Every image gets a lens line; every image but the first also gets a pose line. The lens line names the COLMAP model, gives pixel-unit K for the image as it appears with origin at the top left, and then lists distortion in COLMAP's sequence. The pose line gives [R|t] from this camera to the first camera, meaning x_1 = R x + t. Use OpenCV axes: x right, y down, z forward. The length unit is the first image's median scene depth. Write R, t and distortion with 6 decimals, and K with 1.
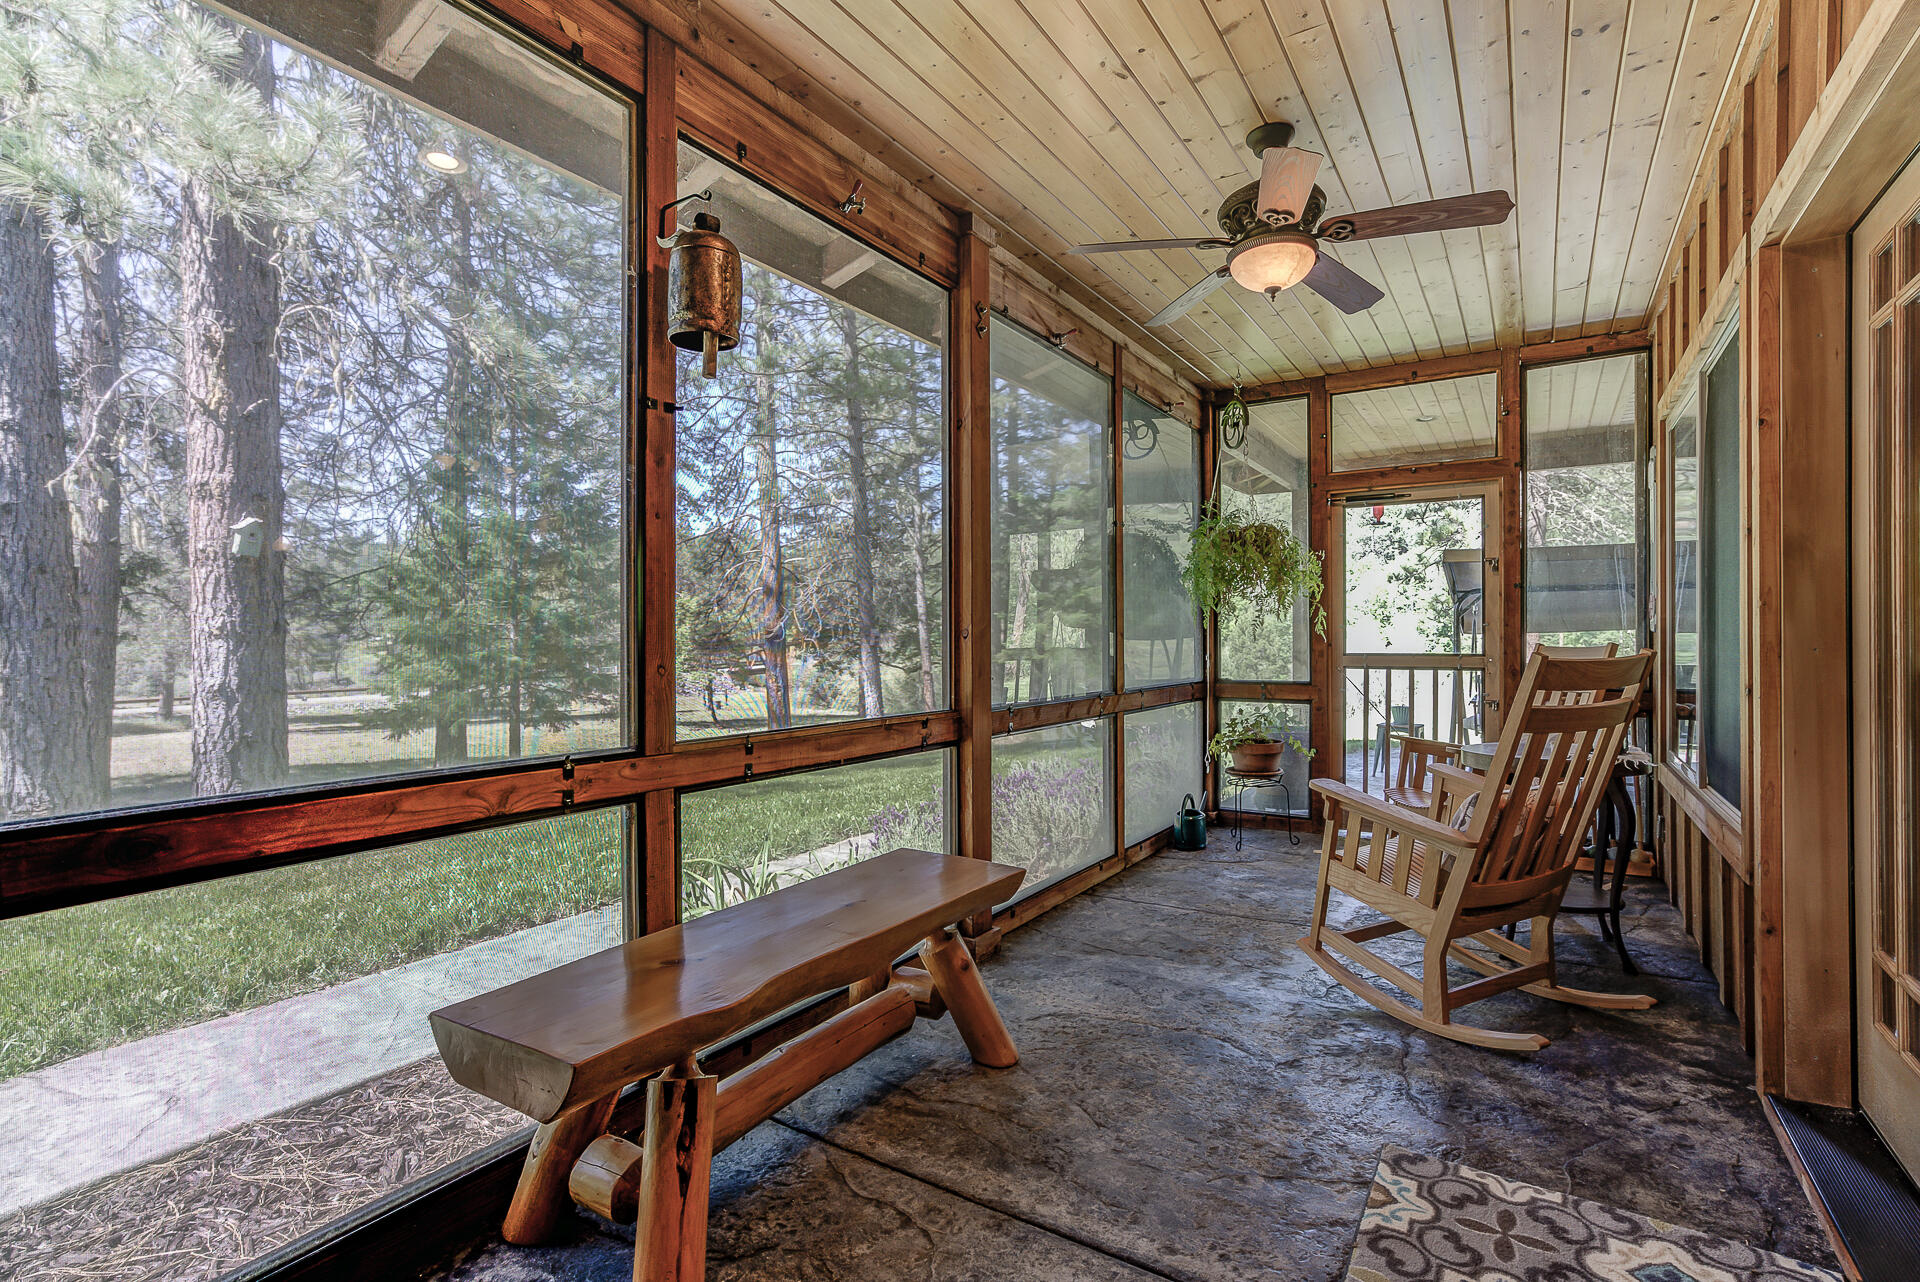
lens RADIAL K [[883.0, 0, 970.4], [0, 883.0, 632.3], [0, 0, 1]] dist [-0.021272, 0.011711]
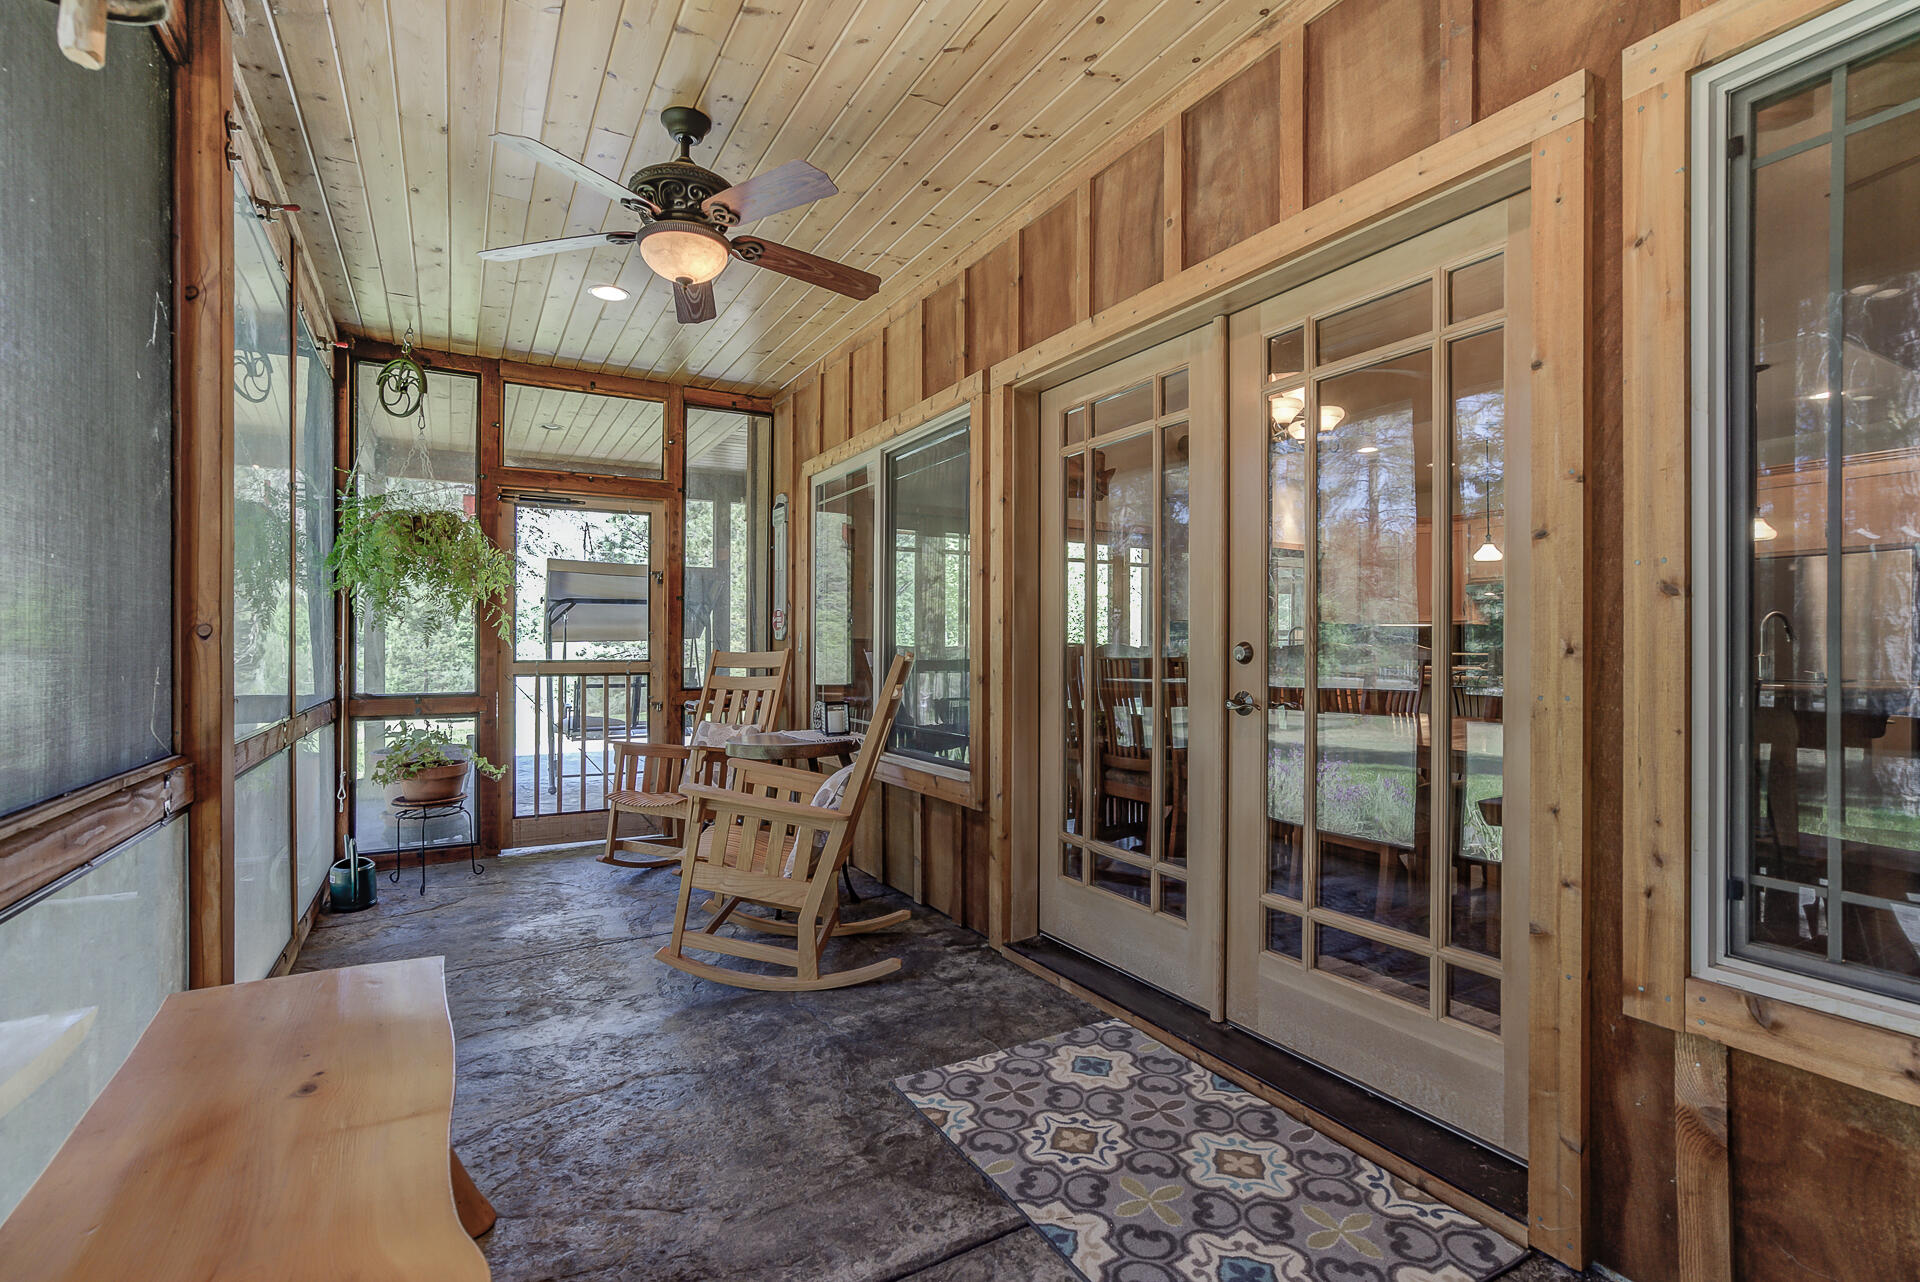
lens RADIAL K [[883.0, 0, 965.5], [0, 883.0, 645.6], [0, 0, 1]] dist [-0.021272, 0.011711]
pose [[0.458543, 0.003047, 0.888667, -0.208927], [-0.006634, 0.999978, -0.000005, 0.004931], [-0.888647, -0.005893, 0.458553, 0.158098]]
